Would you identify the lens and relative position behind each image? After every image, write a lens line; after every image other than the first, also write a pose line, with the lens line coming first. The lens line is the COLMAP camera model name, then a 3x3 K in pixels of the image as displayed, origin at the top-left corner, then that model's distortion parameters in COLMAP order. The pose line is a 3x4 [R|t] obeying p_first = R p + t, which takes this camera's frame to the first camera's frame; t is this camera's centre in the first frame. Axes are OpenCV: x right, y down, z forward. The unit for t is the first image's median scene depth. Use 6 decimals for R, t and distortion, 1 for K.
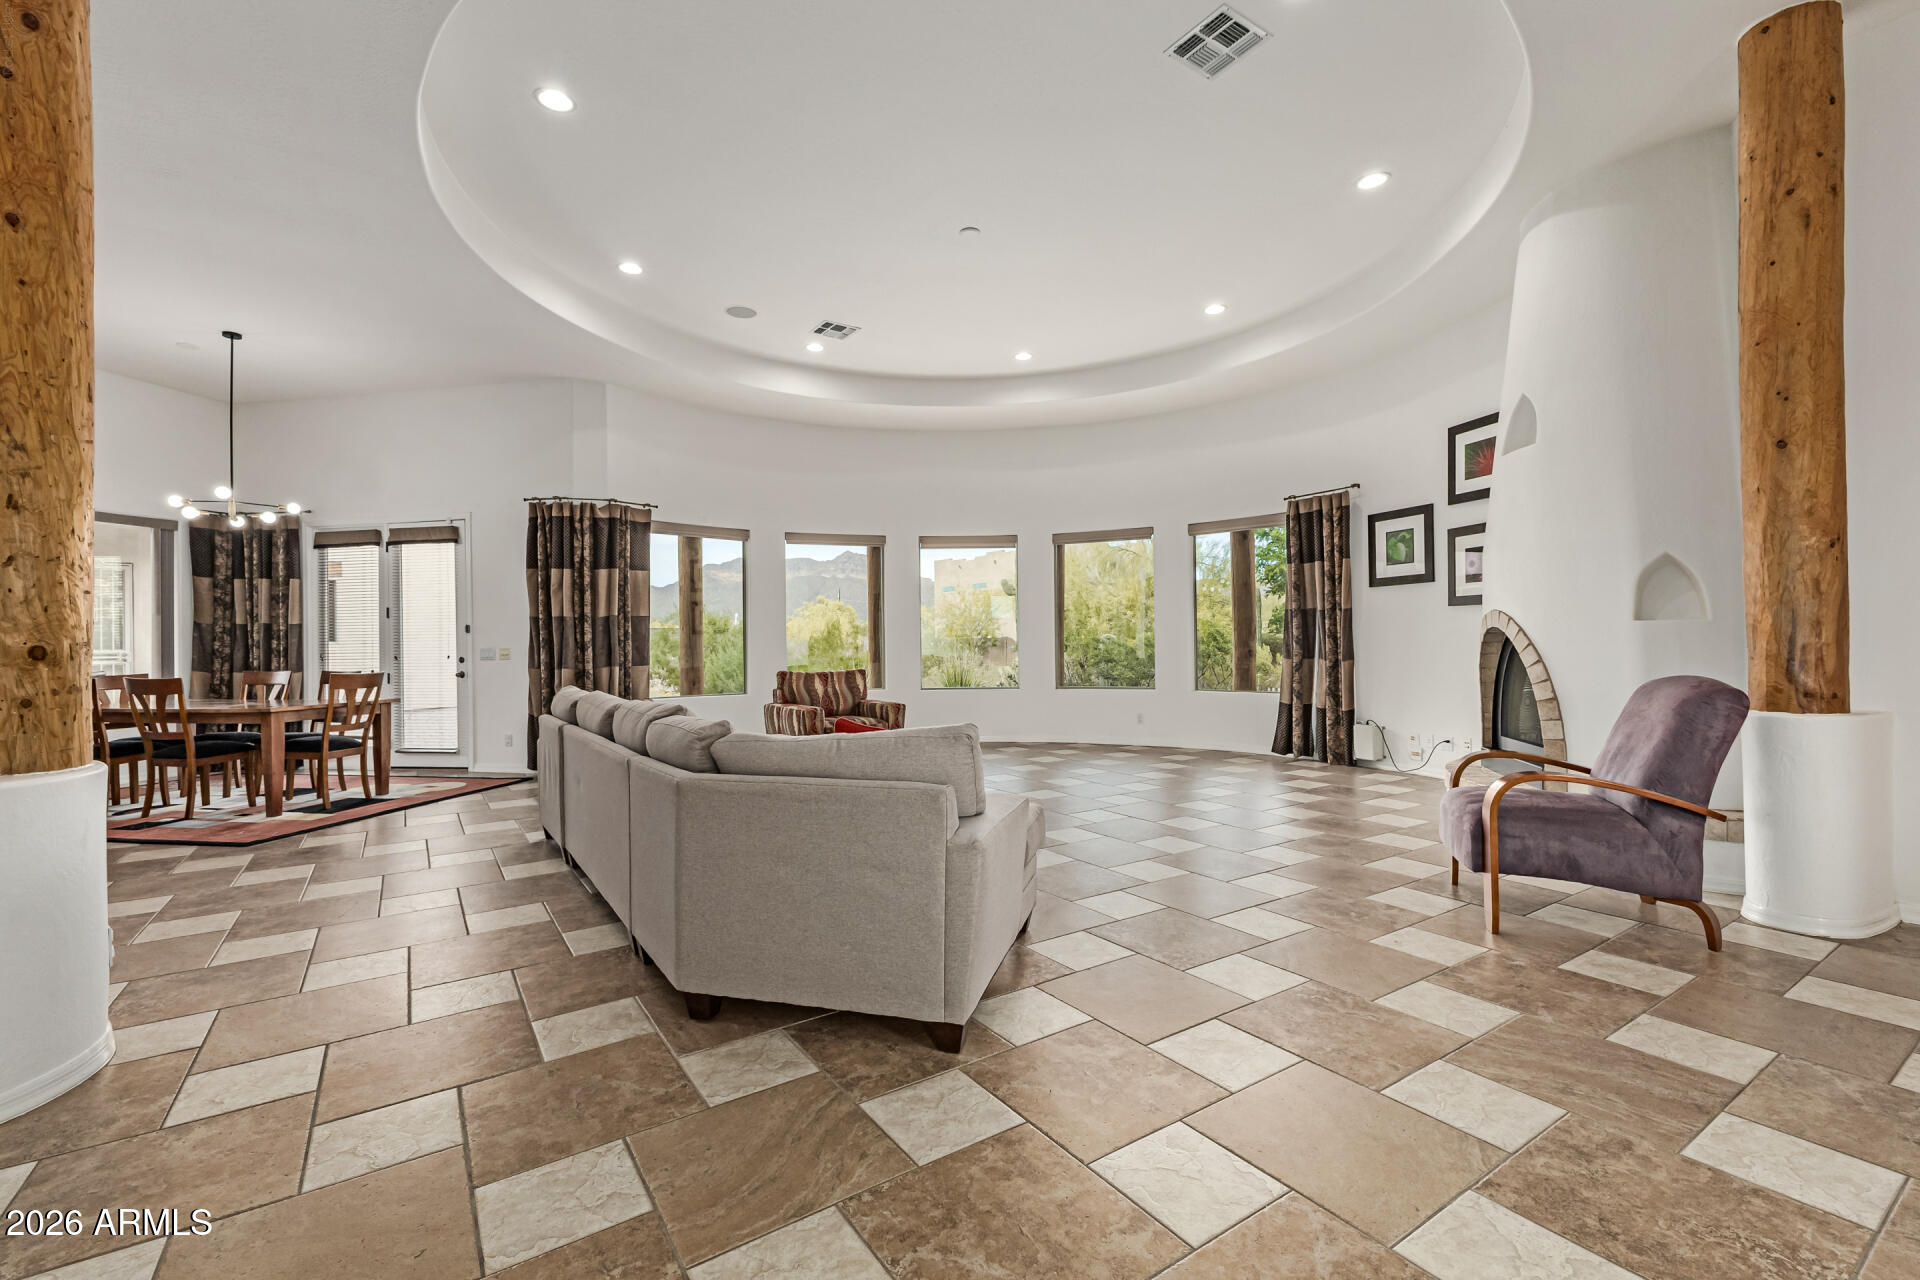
lens RADIAL K [[834.1, 0, 974.8], [0, 834.1, 635.7], [0, 0, 1]] dist [0.014188, -0.004609]
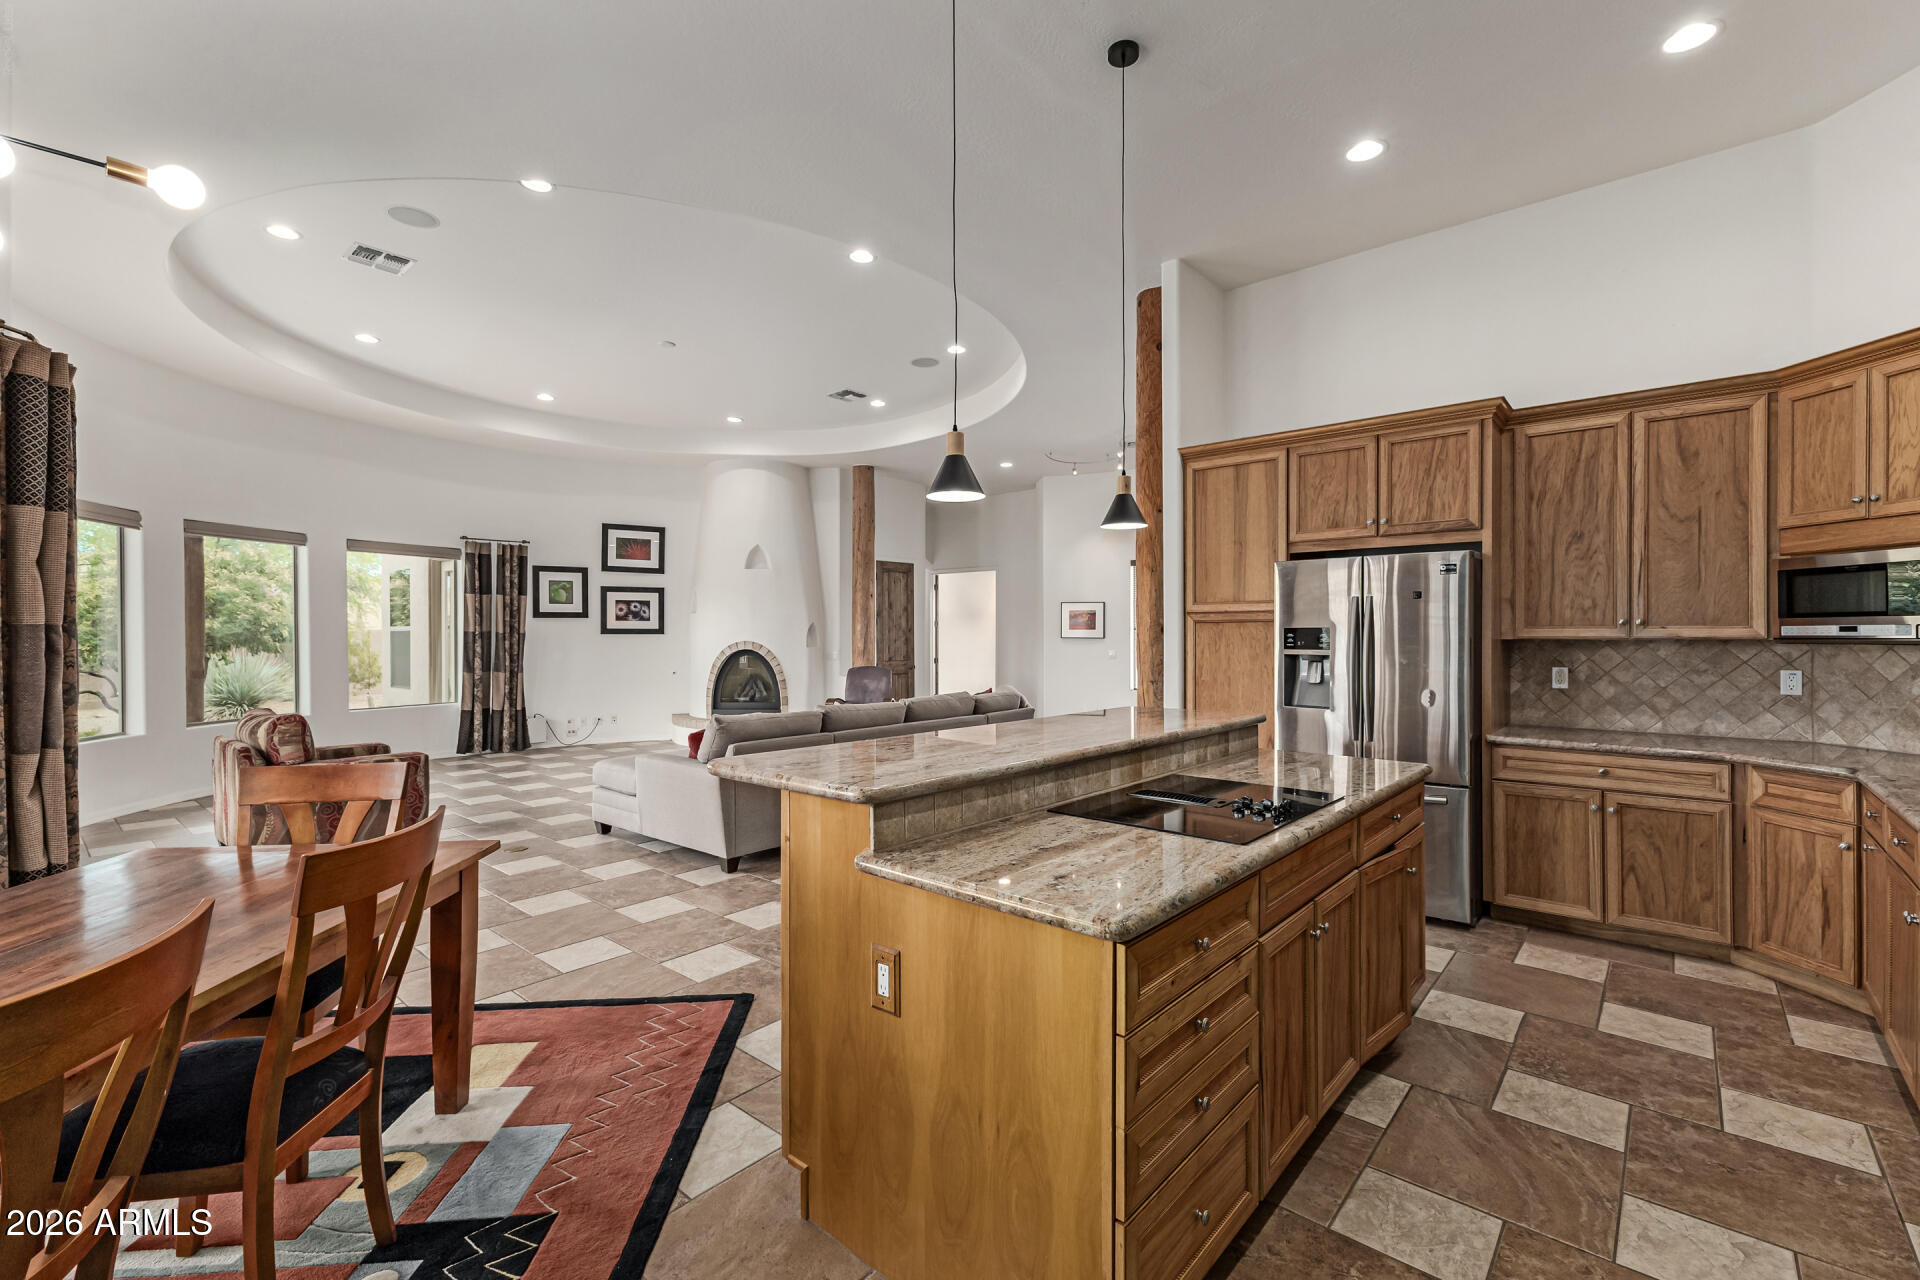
lens RADIAL K [[834.1, 0, 951.9], [0, 834.1, 635.8], [0, 0, 1]] dist [0.014188, -0.004609]
pose [[-0.266199, 0.009734, 0.963869, -1.035204], [0.001975, 0.999952, -0.009553, -0.013860], [-0.963916, -0.000639, -0.266206, 0.700512]]
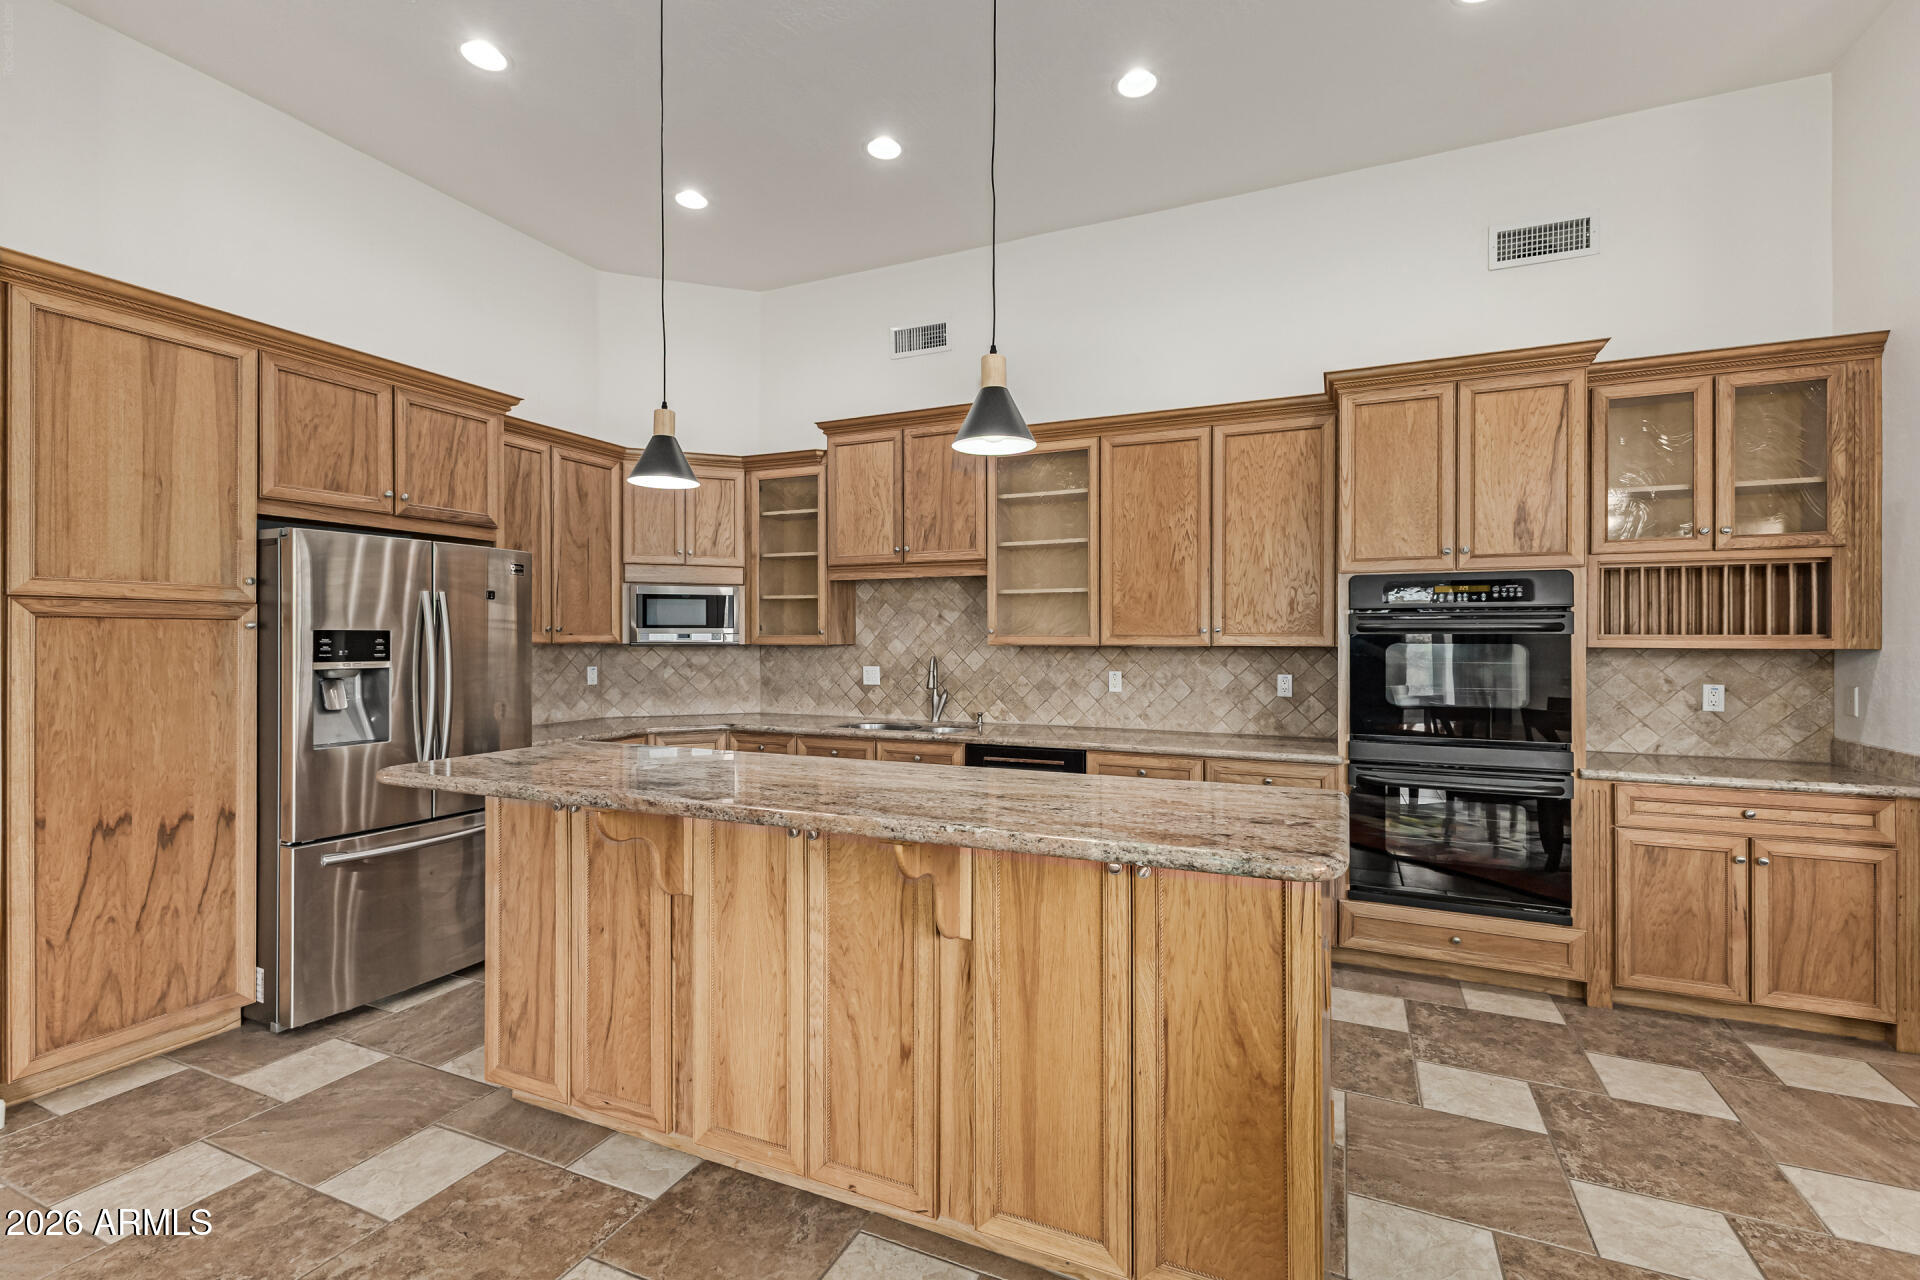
lens RADIAL K [[834.1, 0, 952.4], [0, 834.1, 641.2], [0, 0, 1]] dist [0.014188, -0.004609]
pose [[-0.849260, 0.012107, -0.527836, -0.571891], [0.009693, 0.999926, 0.007341, -0.019530], [0.527886, 0.001118, -0.849314, 0.808814]]
